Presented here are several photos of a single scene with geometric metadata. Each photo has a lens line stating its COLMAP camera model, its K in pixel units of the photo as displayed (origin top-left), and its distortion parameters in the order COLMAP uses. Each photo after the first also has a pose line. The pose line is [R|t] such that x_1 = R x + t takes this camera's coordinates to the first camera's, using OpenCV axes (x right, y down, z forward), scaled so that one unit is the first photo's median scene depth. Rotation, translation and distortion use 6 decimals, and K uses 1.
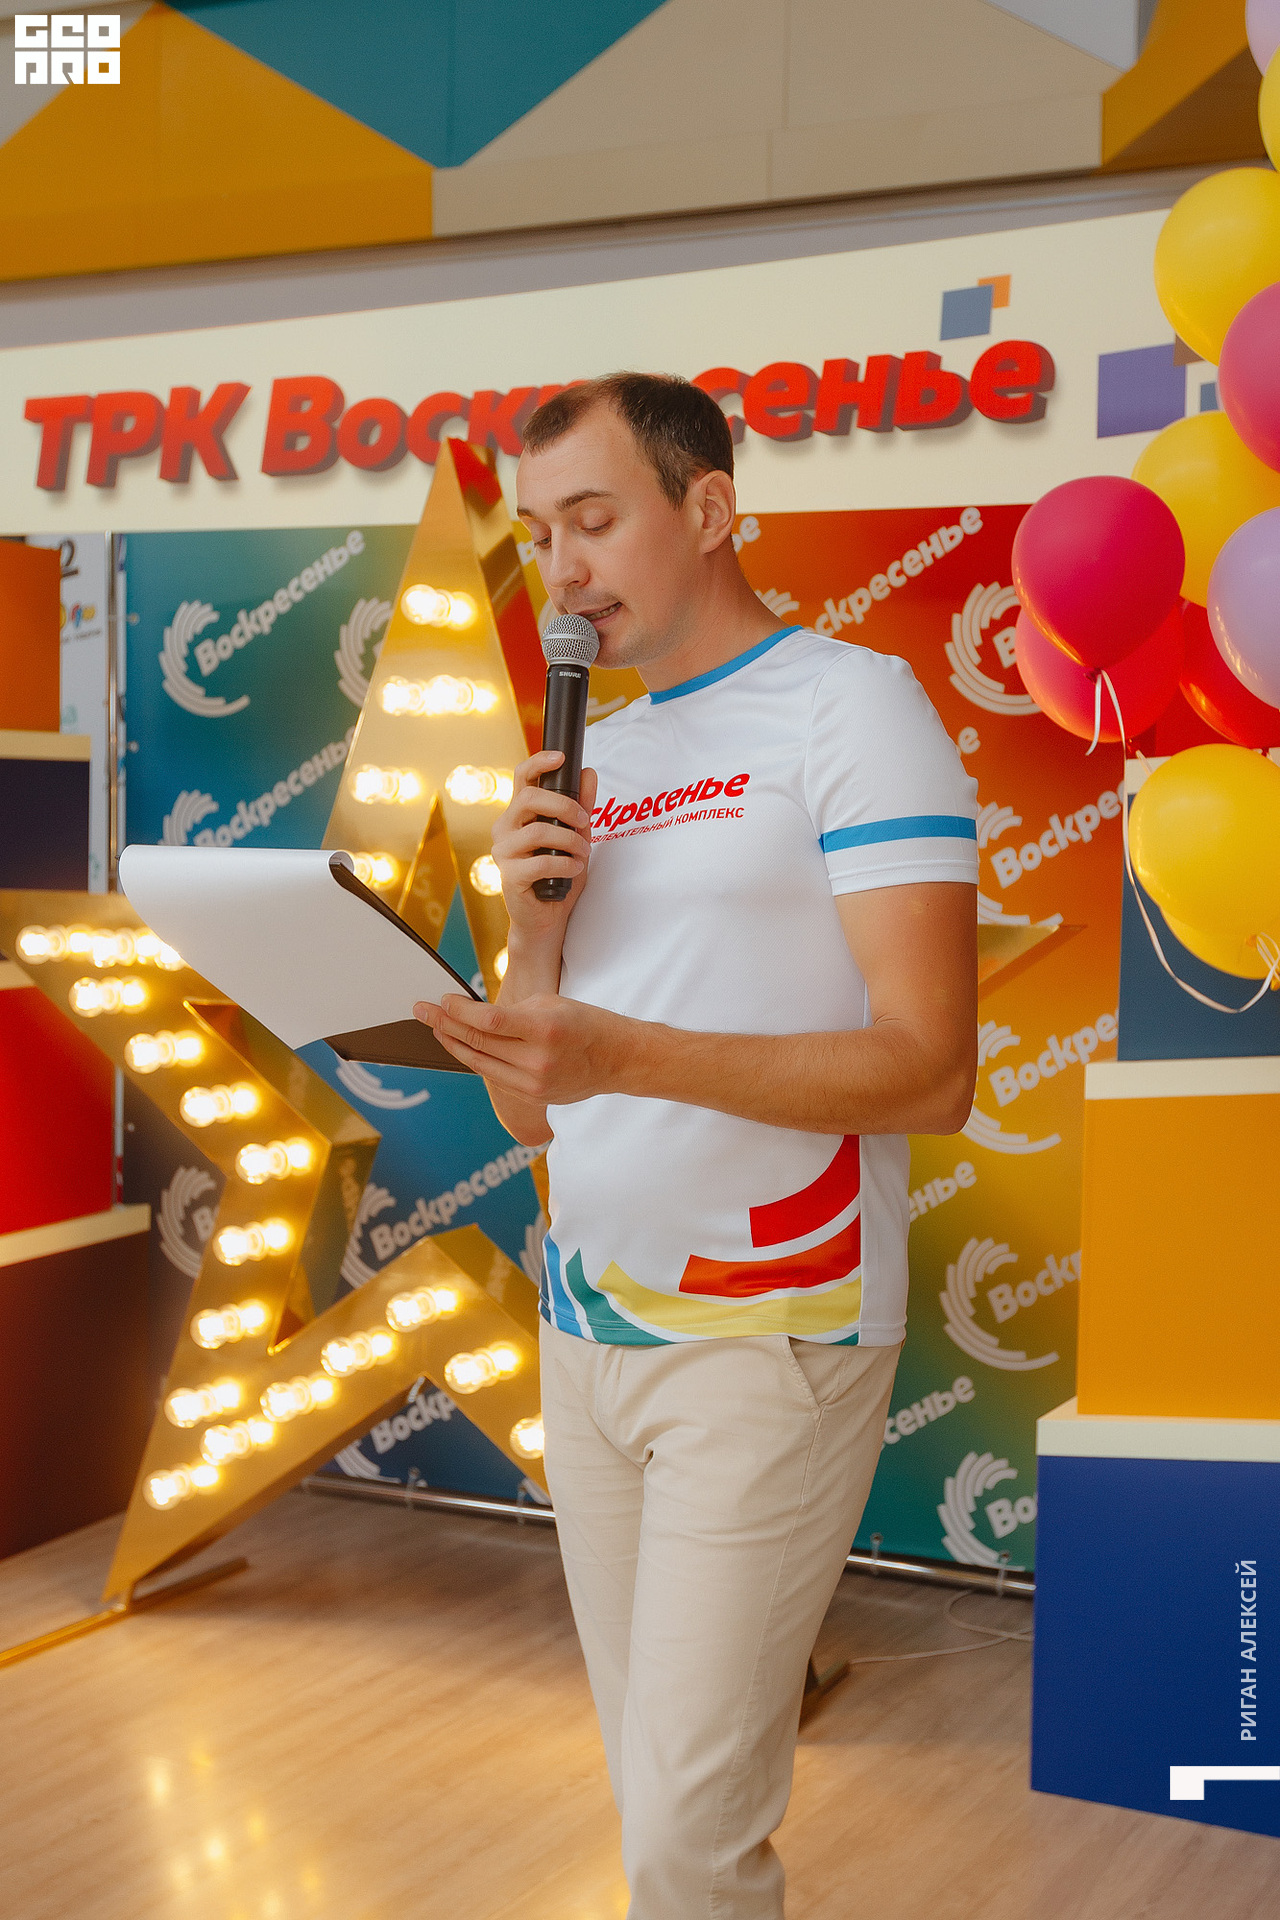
lens RADIAL K [[2626.9, 0, 705.1], [0, 2626.9, 895.3], [0, 0, 1]] dist [0.000523, 0.053643]
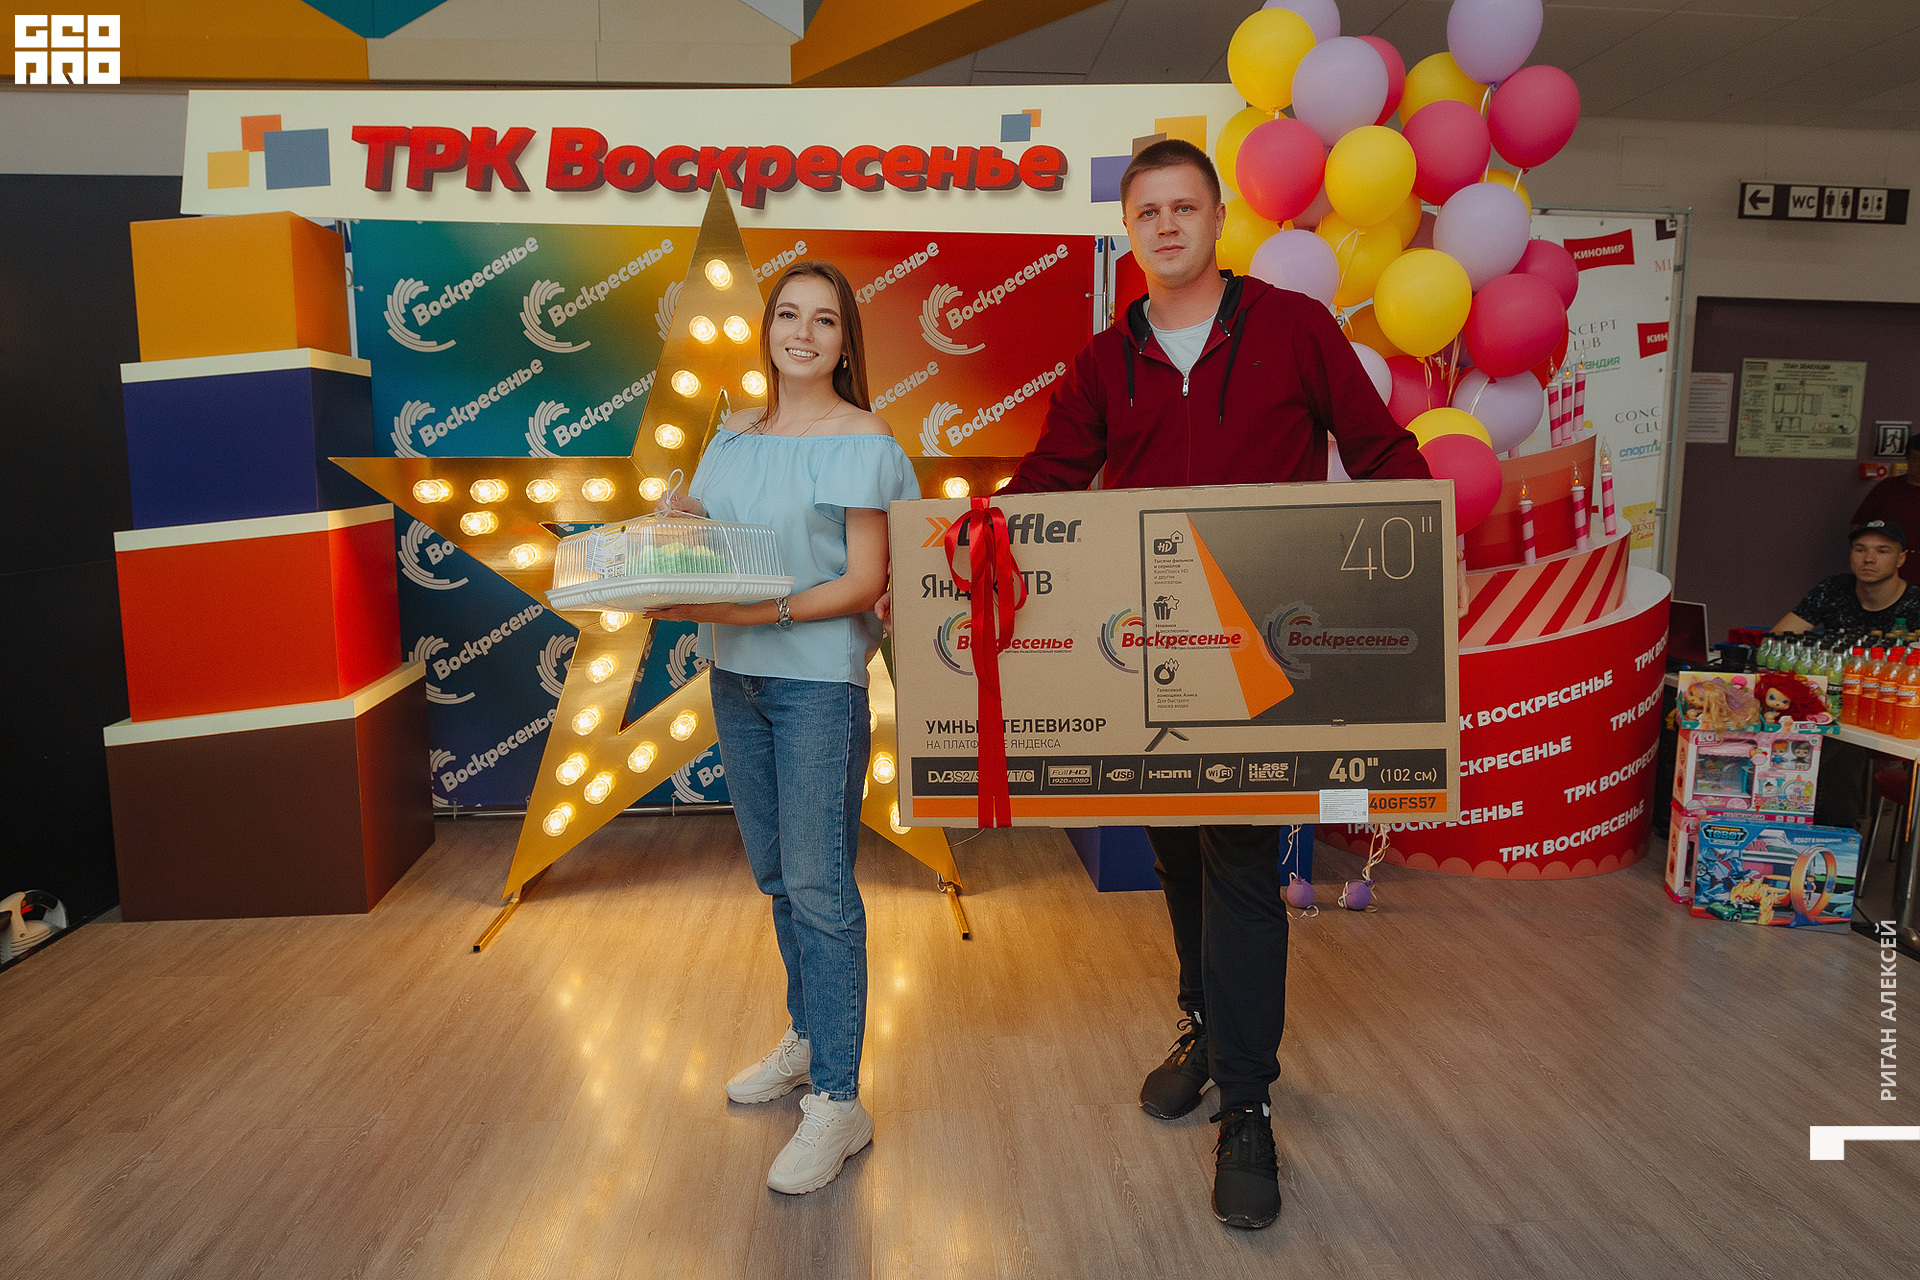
lens RADIAL K [[1219.3, 0, 981.7], [0, 1219.3, 622.2], [0, 0, 1]] dist [-0.068699, 0.036932]
pose [[0.852068, -0.084585, 0.516552, -0.338560], [0.026633, 0.992584, 0.118604, 0.019202], [-0.522754, -0.087301, 0.848002, 0.229177]]
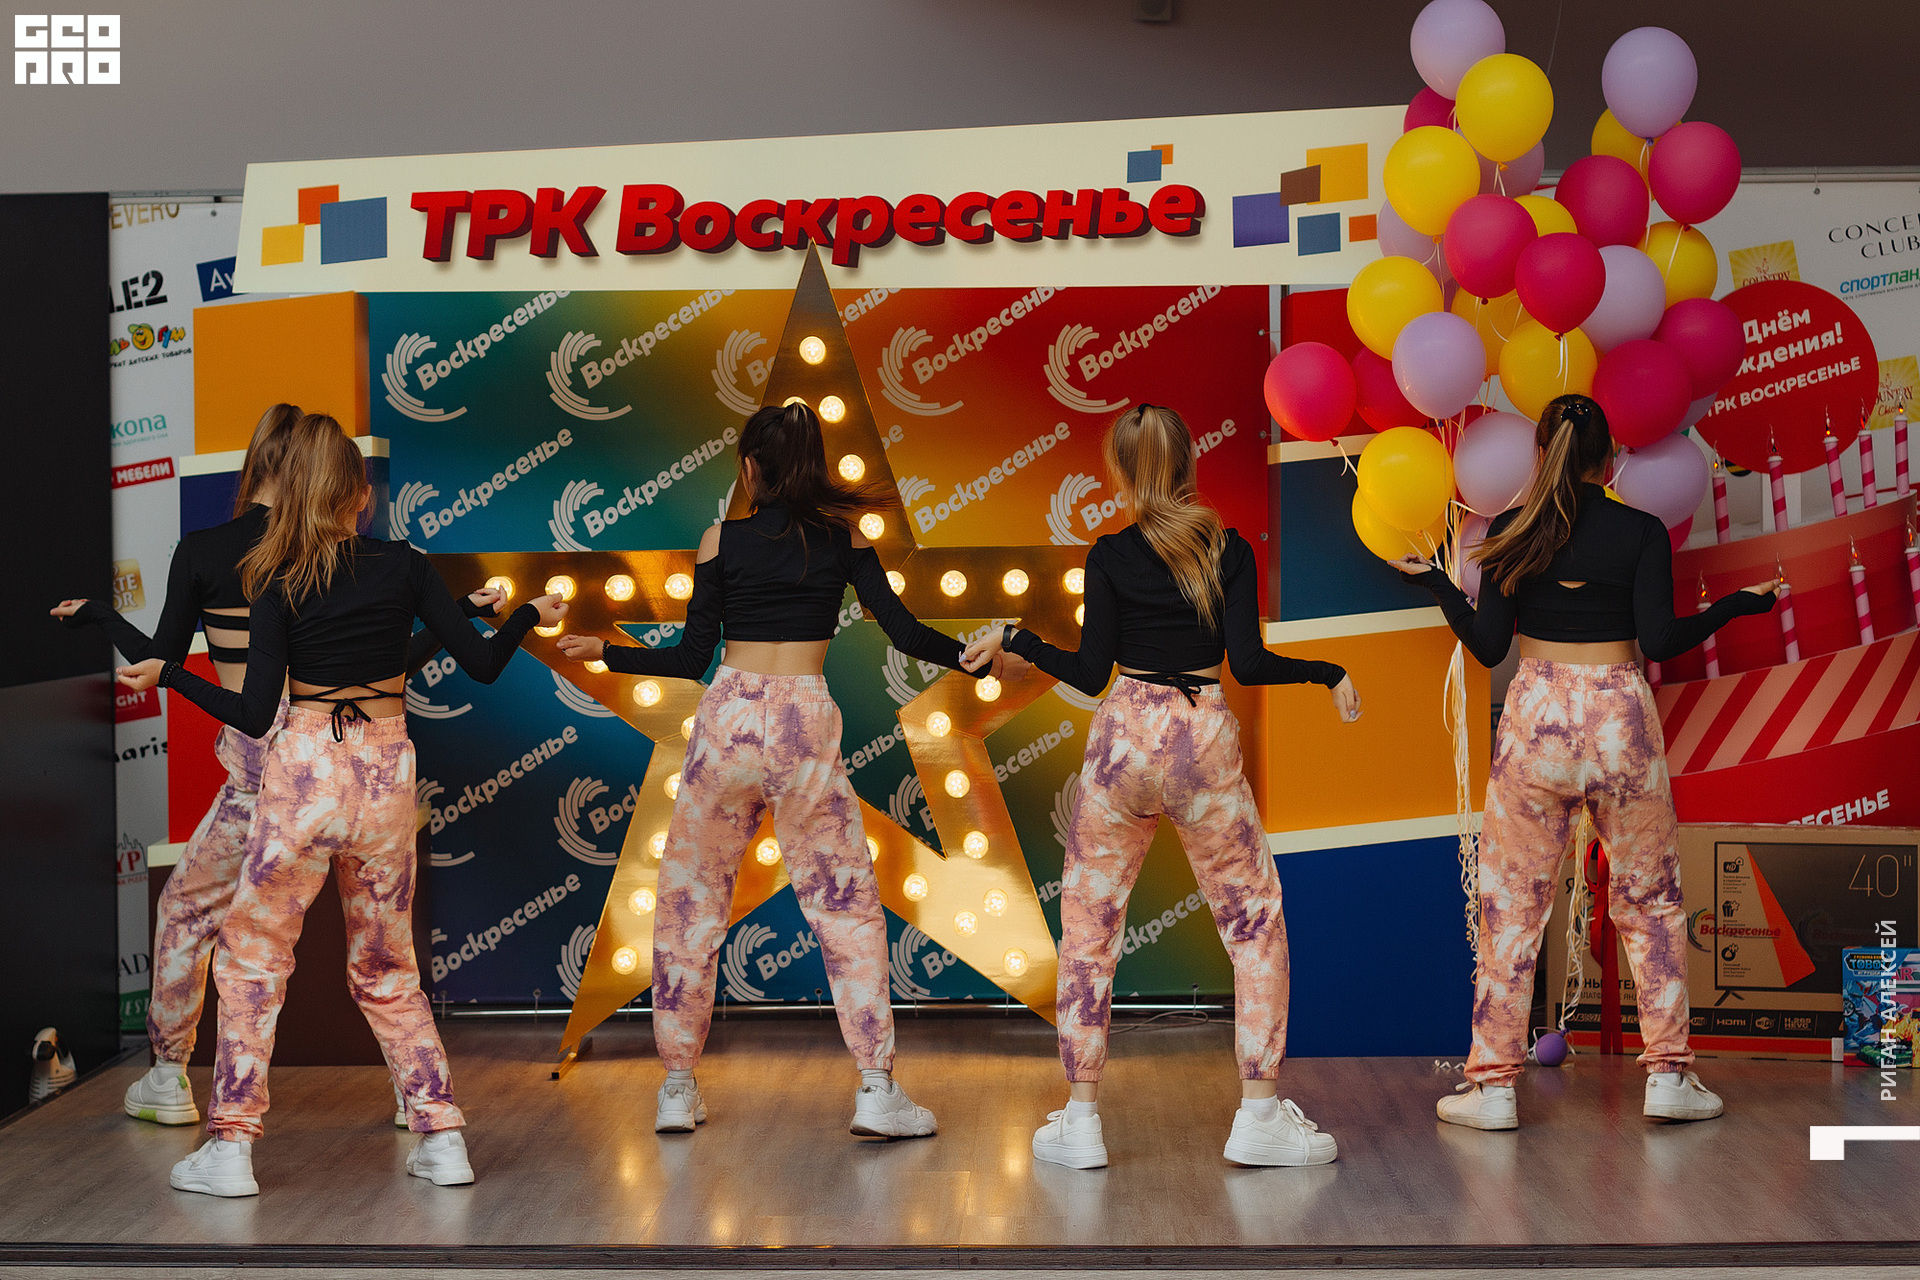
lens RADIAL K [[4182.7, 0, 823.5], [0, 4182.7, 576.9], [0, 0, 1]] dist [-0.132021, 0.026596]
pose [[0.915733, -0.033315, 0.400405, -0.965992], [0.040207, 0.999152, -0.008822, 0.037816], [-0.399771, 0.024177, 0.916296, -1.089399]]
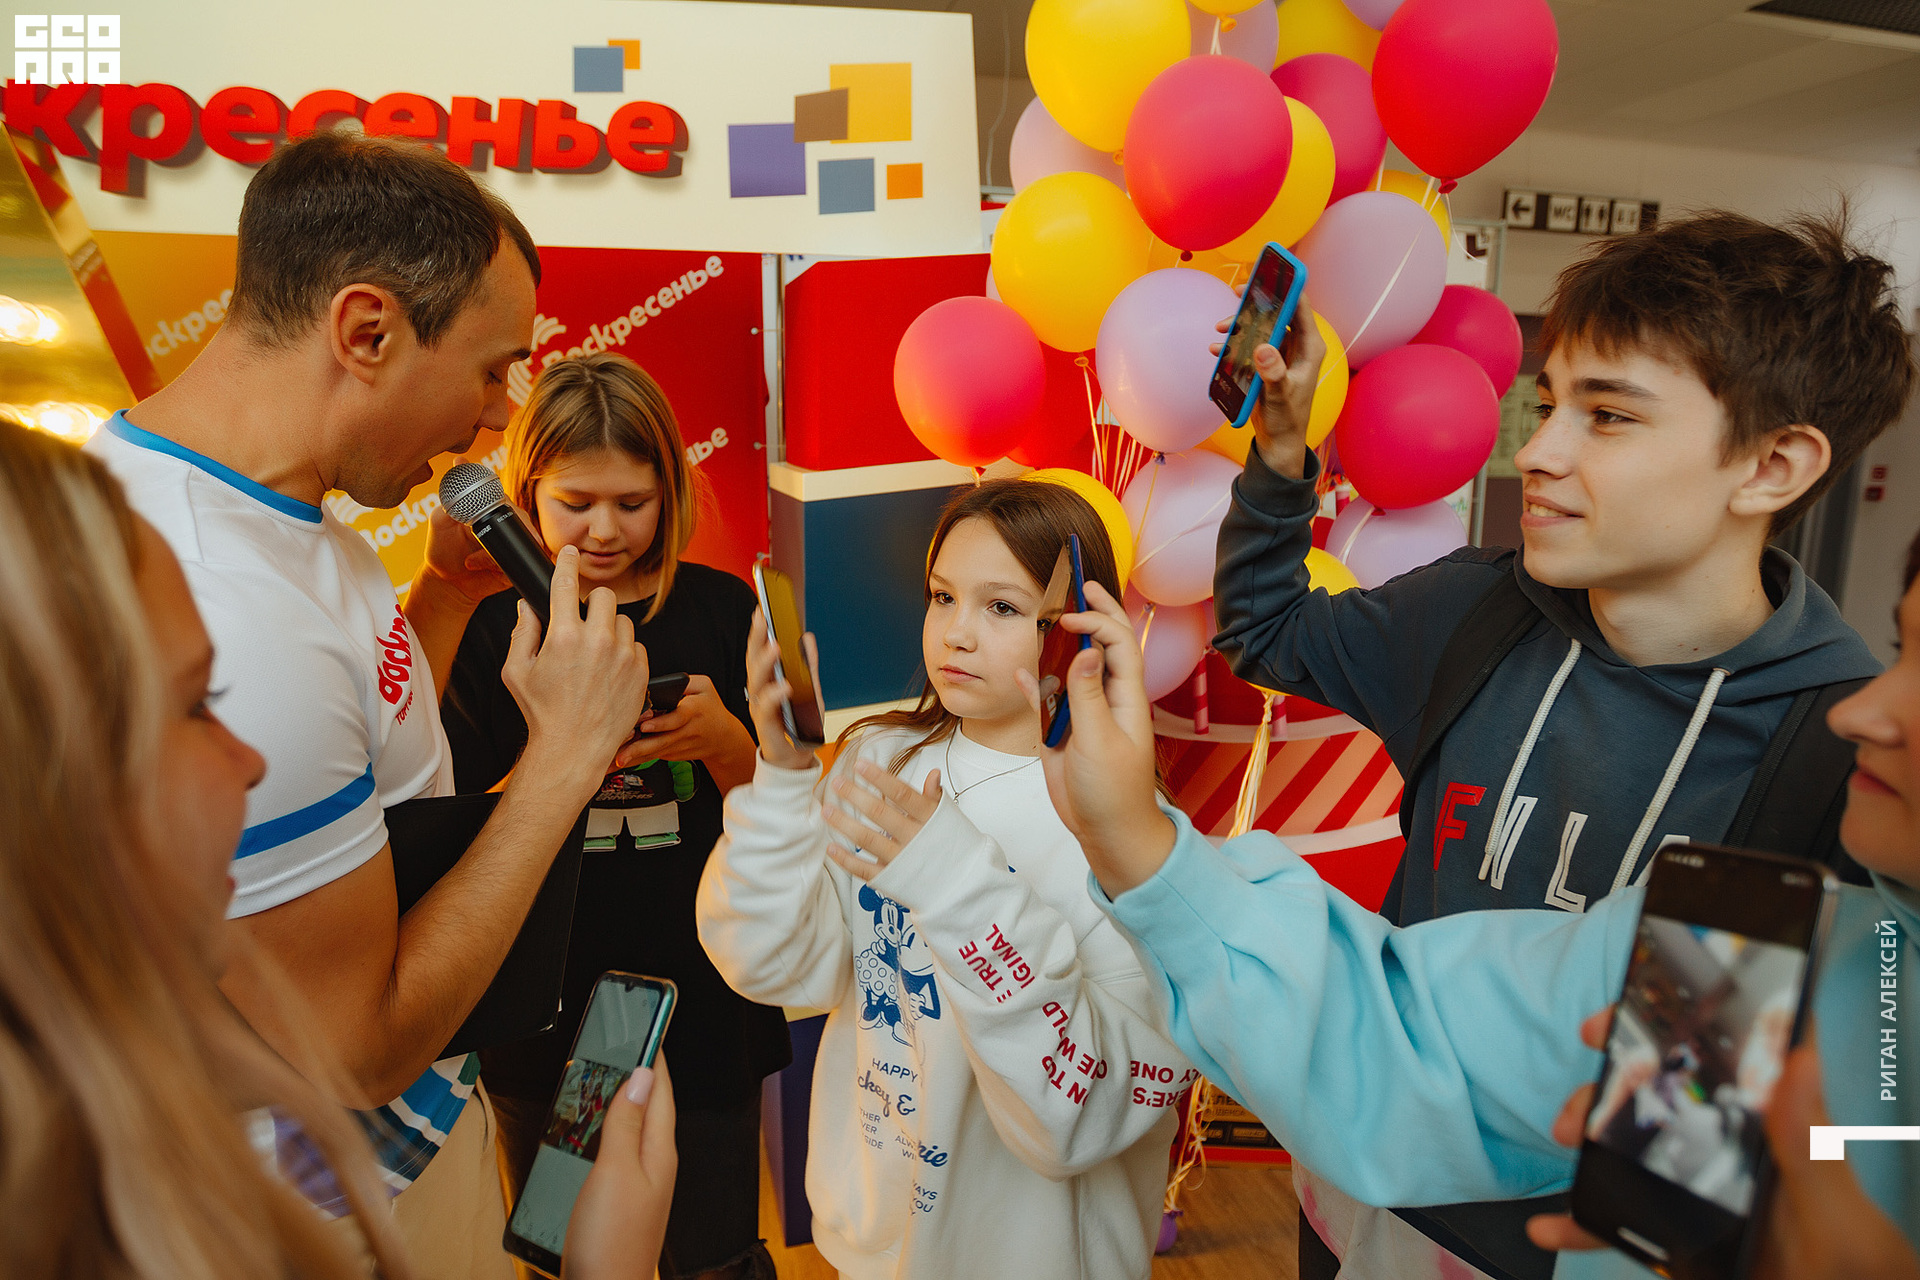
lens RADIAL K [[1117.6, 0, 956.7], [0, 1117.6, 636.1], [0, 0, 1]] dist [-0.049141, 0.015982]
pose [[0.740156, -0.141186, 0.657446, -0.112763], [0.031372, 0.983895, 0.175971, -0.054162], [-0.671703, -0.109621, 0.732665, 0.460599]]
